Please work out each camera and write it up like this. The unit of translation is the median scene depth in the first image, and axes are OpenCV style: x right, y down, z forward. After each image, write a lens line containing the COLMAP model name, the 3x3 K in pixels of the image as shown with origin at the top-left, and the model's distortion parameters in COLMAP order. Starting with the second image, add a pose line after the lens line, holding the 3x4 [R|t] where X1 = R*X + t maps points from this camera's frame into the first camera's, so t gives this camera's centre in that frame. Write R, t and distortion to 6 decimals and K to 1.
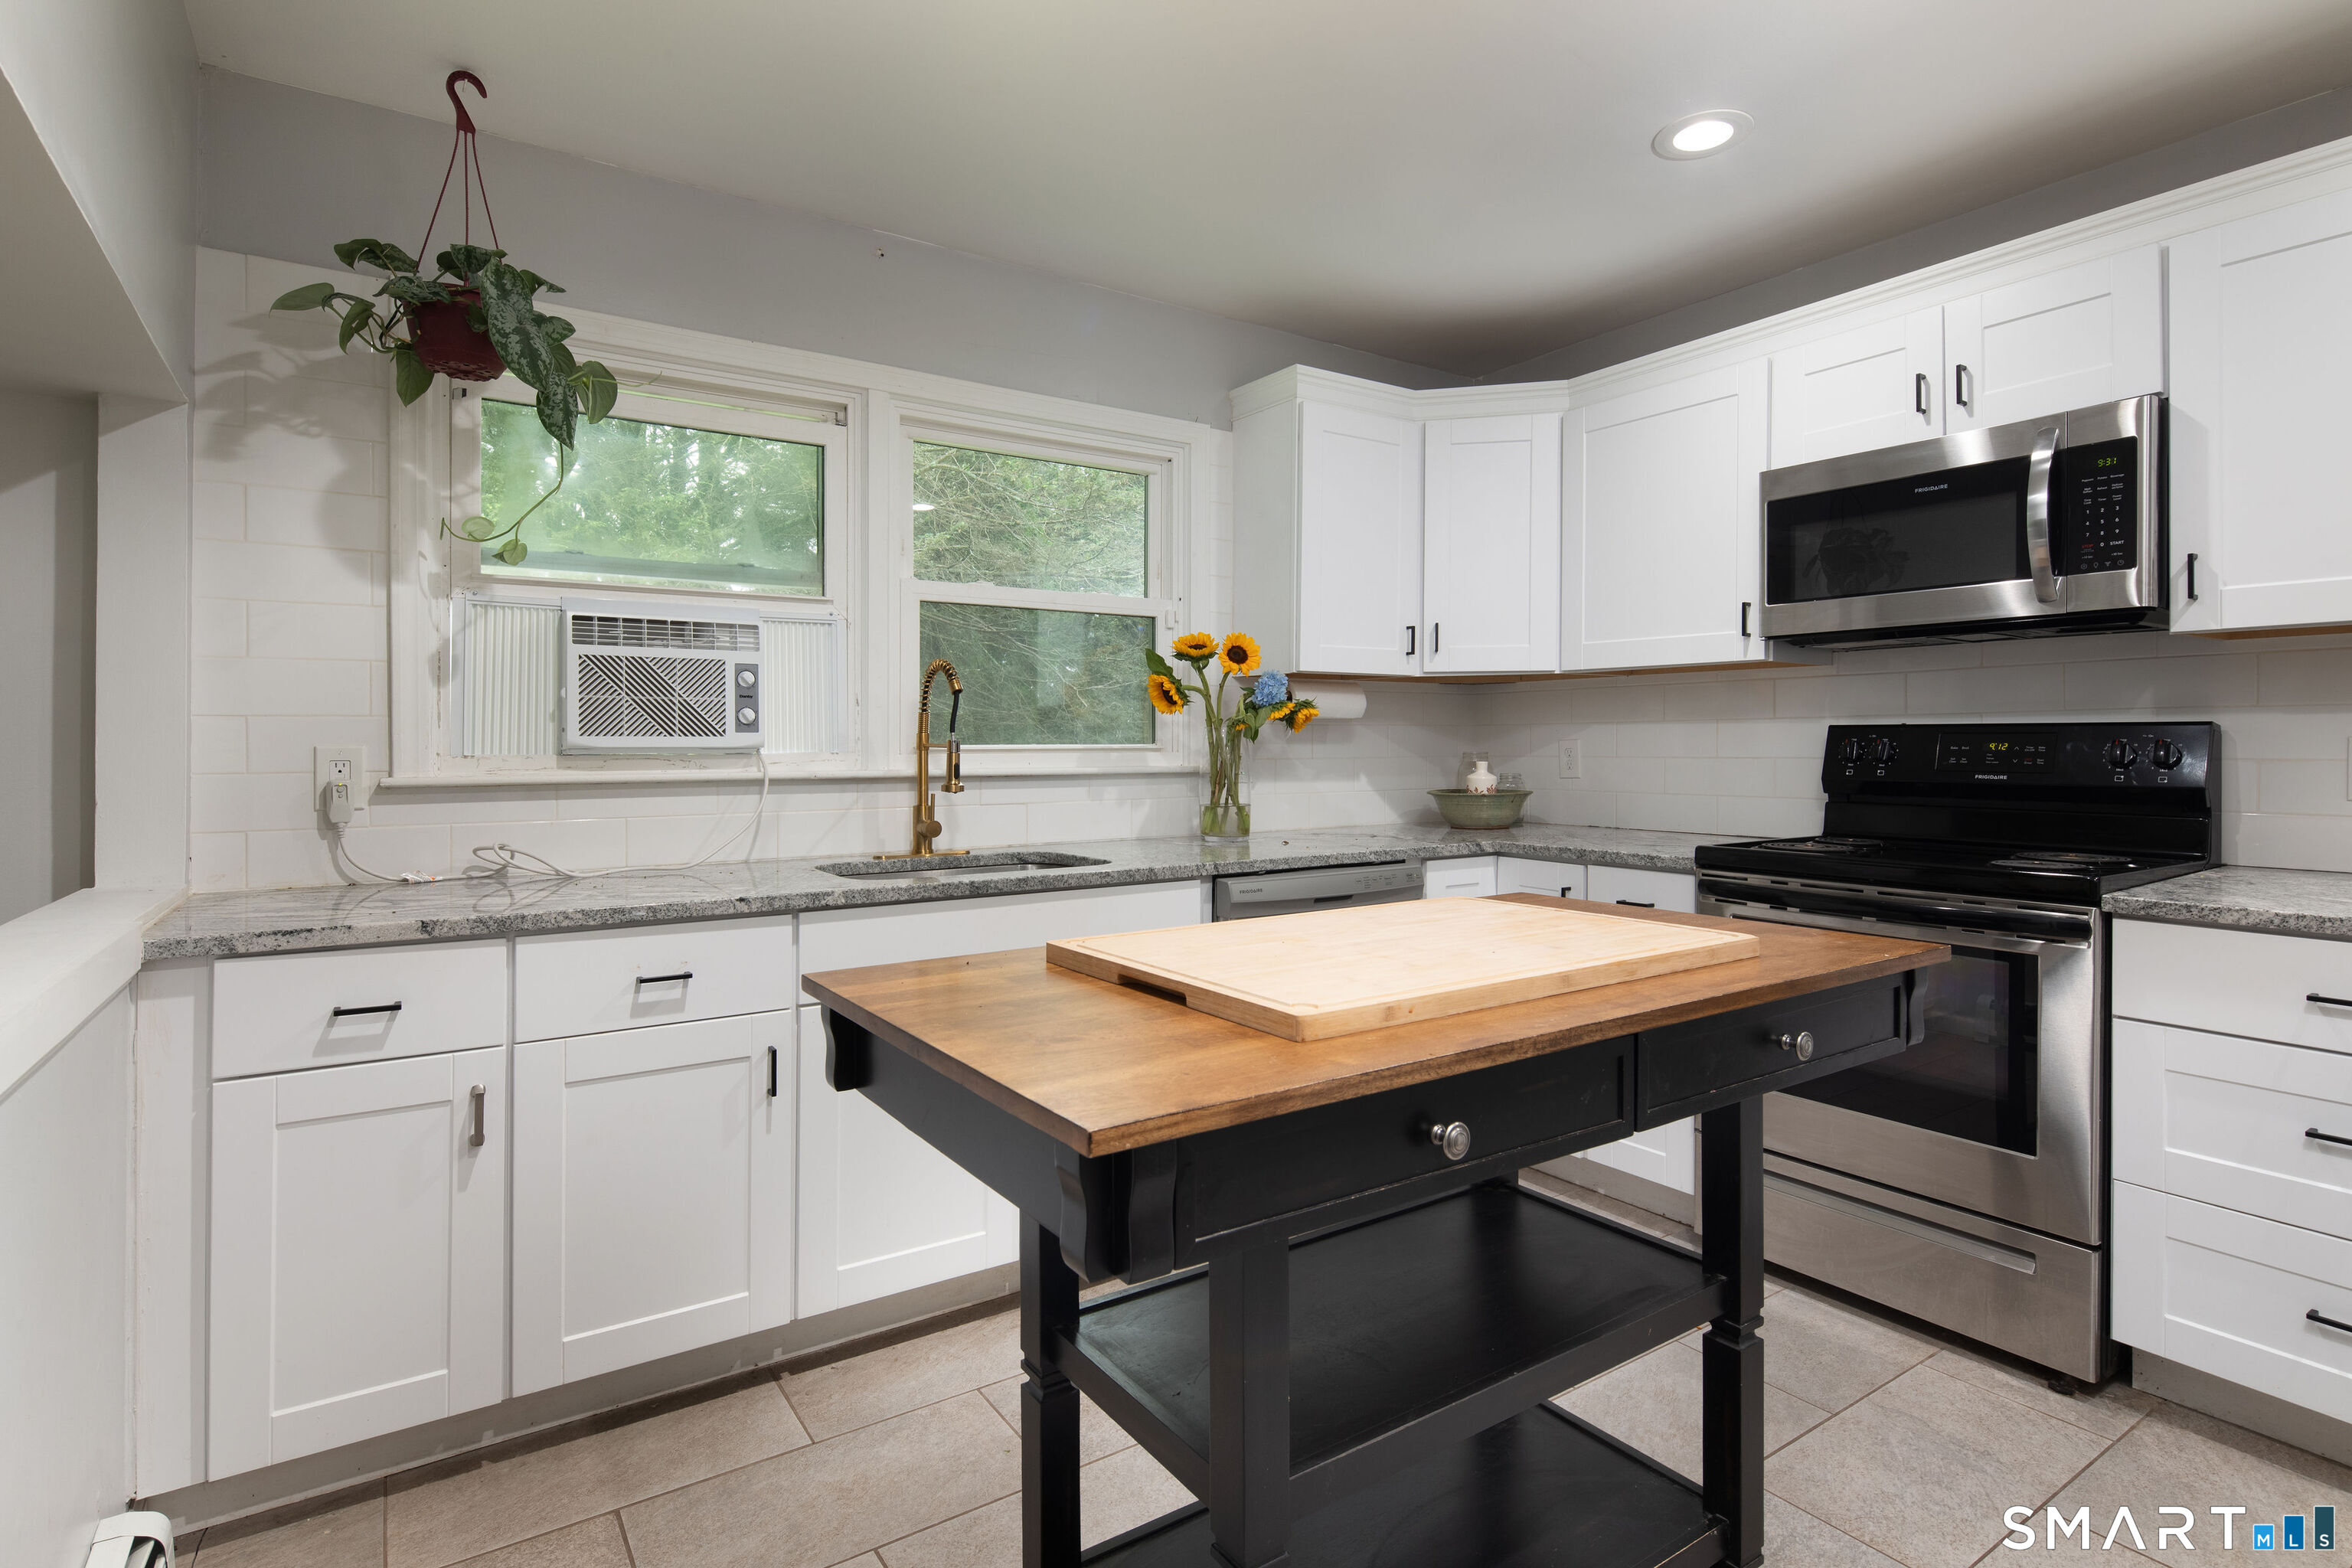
lens RADIAL K [[1174.7, 0, 1176.7], [0, 1174.7, 747.0], [0, 0, 1]] dist [0.000085, 0.000006]
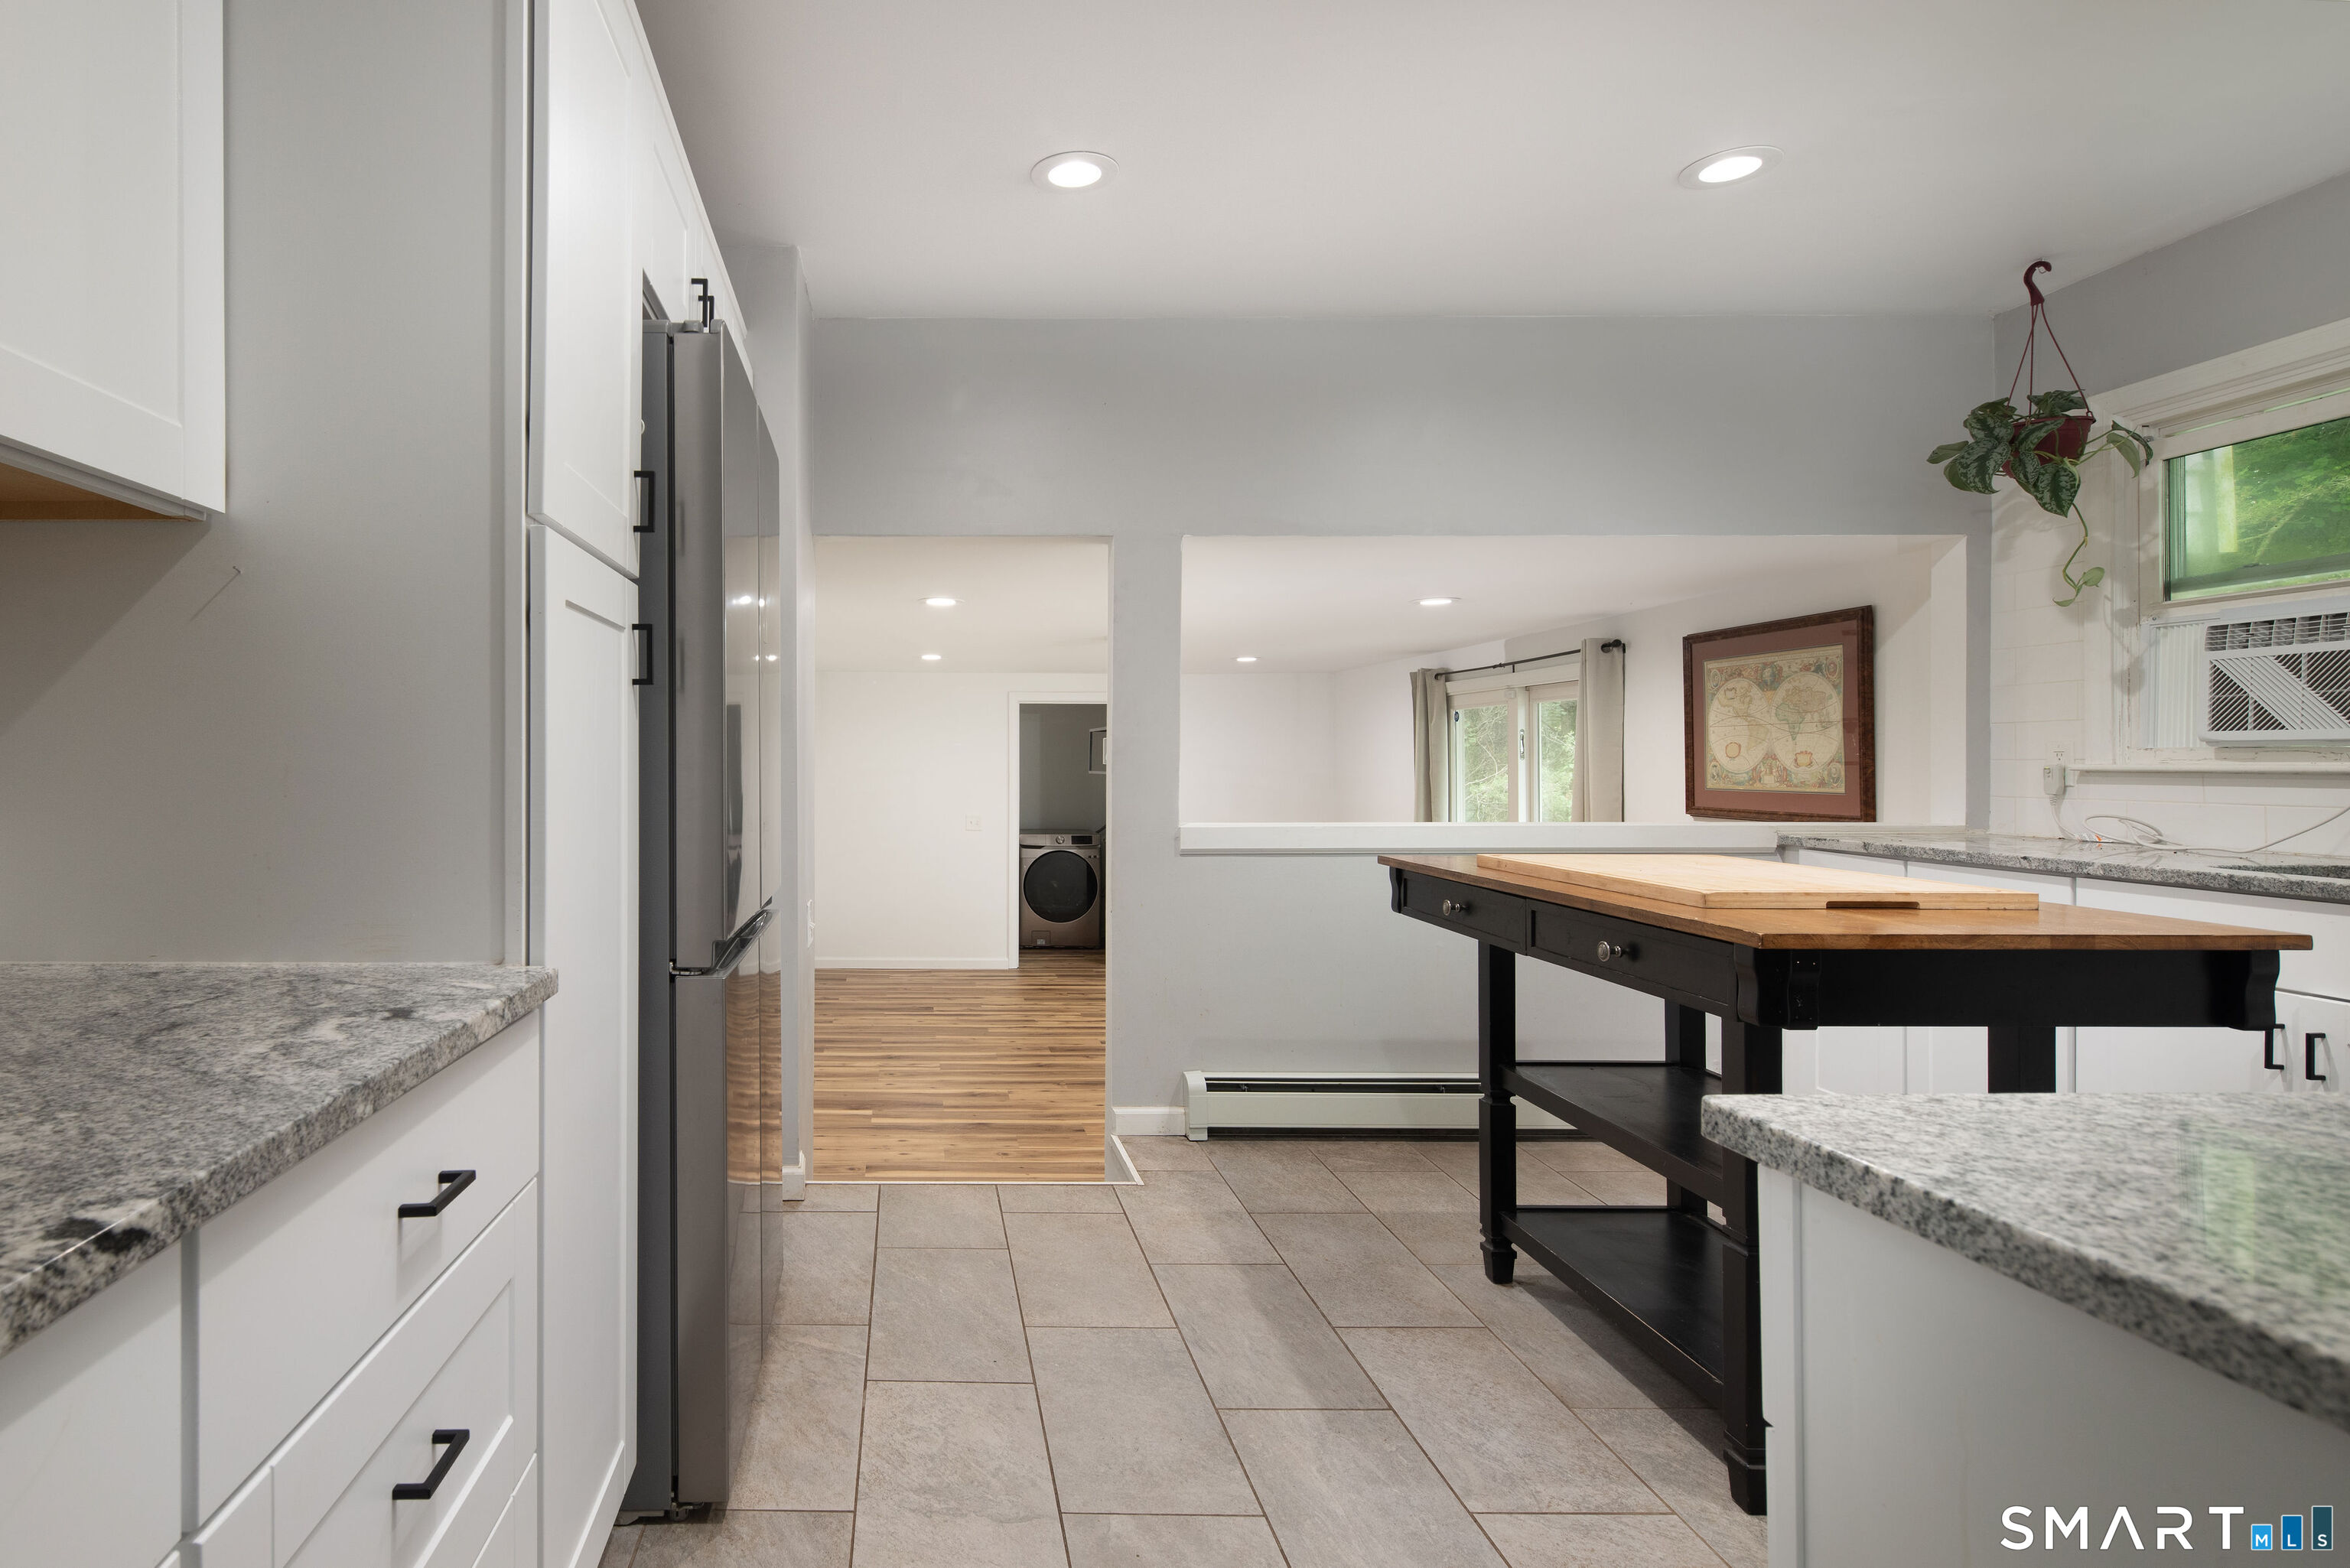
lens RADIAL K [[1173.6, 0, 1175.7], [0, 1173.6, 747.1], [0, 0, 1]] dist [0.000085, 0.000006]
pose [[-0.362724, -0.002308, -0.931894, 1.028842], [0.004109, 0.999983, -0.004076, 0.007599], [0.931888, -0.005308, -0.362708, 0.520612]]
